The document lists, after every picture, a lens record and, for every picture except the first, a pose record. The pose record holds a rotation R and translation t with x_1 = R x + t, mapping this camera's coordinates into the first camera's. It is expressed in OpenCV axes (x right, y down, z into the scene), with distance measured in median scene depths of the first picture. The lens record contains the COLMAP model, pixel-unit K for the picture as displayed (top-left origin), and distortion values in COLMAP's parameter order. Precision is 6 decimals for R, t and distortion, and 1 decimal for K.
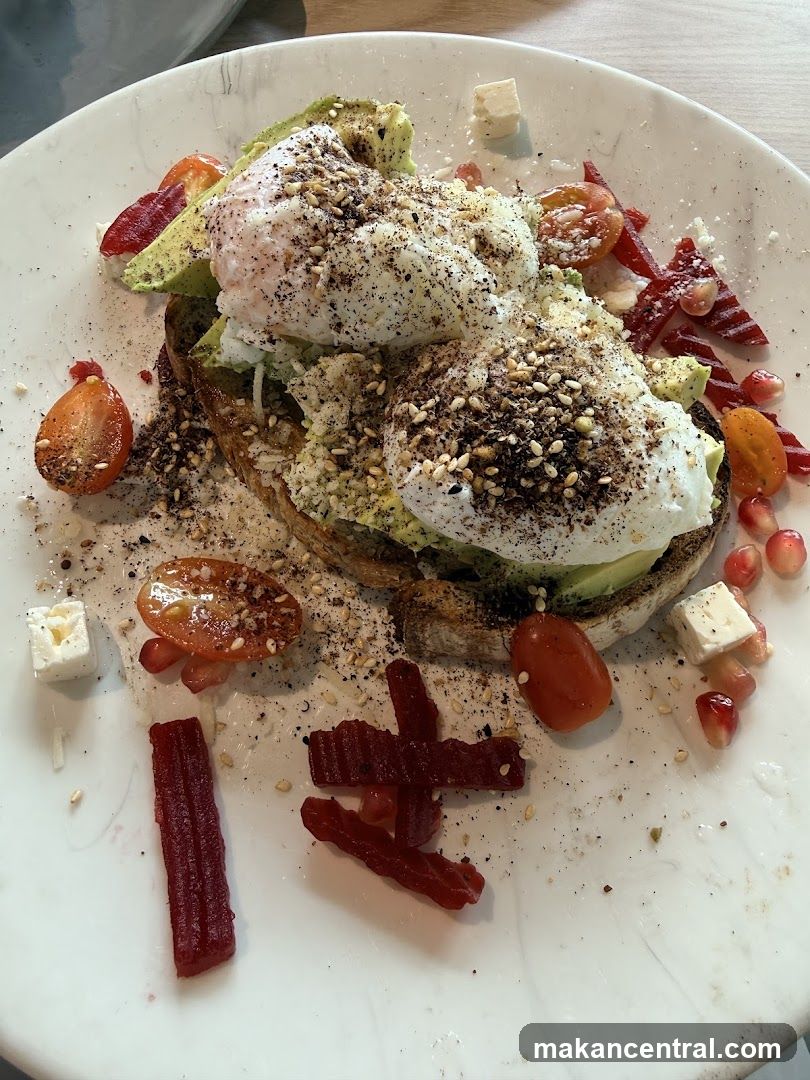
lens RADIAL K [[815.4, 0, 404.7], [0, 815.4, 539.3], [0, 0, 1]] dist [-0.000978, -0.000628]
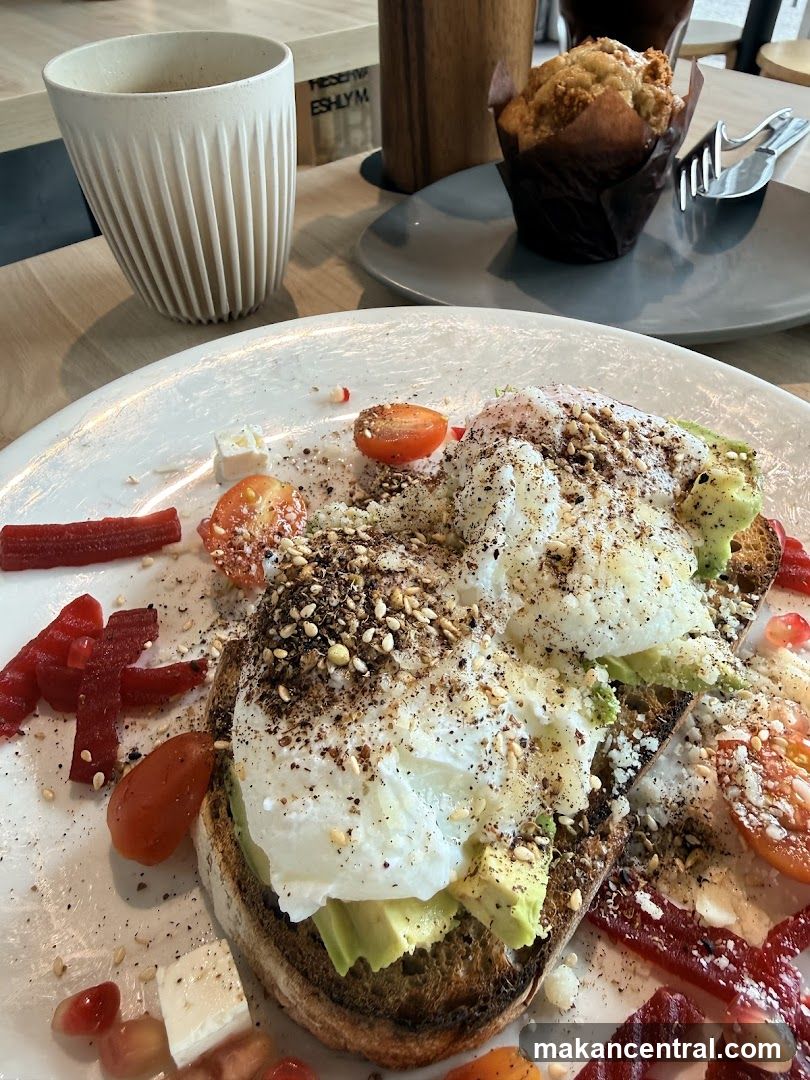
lens RADIAL K [[882.3, 0, 404.5], [0, 882.3, 540.4], [0, 0, 1]] dist [0.006424, 0.000723]
pose [[-0.001017, 0.625765, -0.780011, 0.857877], [-0.899449, 0.340311, 0.274187, -0.491543], [0.437024, 0.701859, 0.562498, 0.390734]]
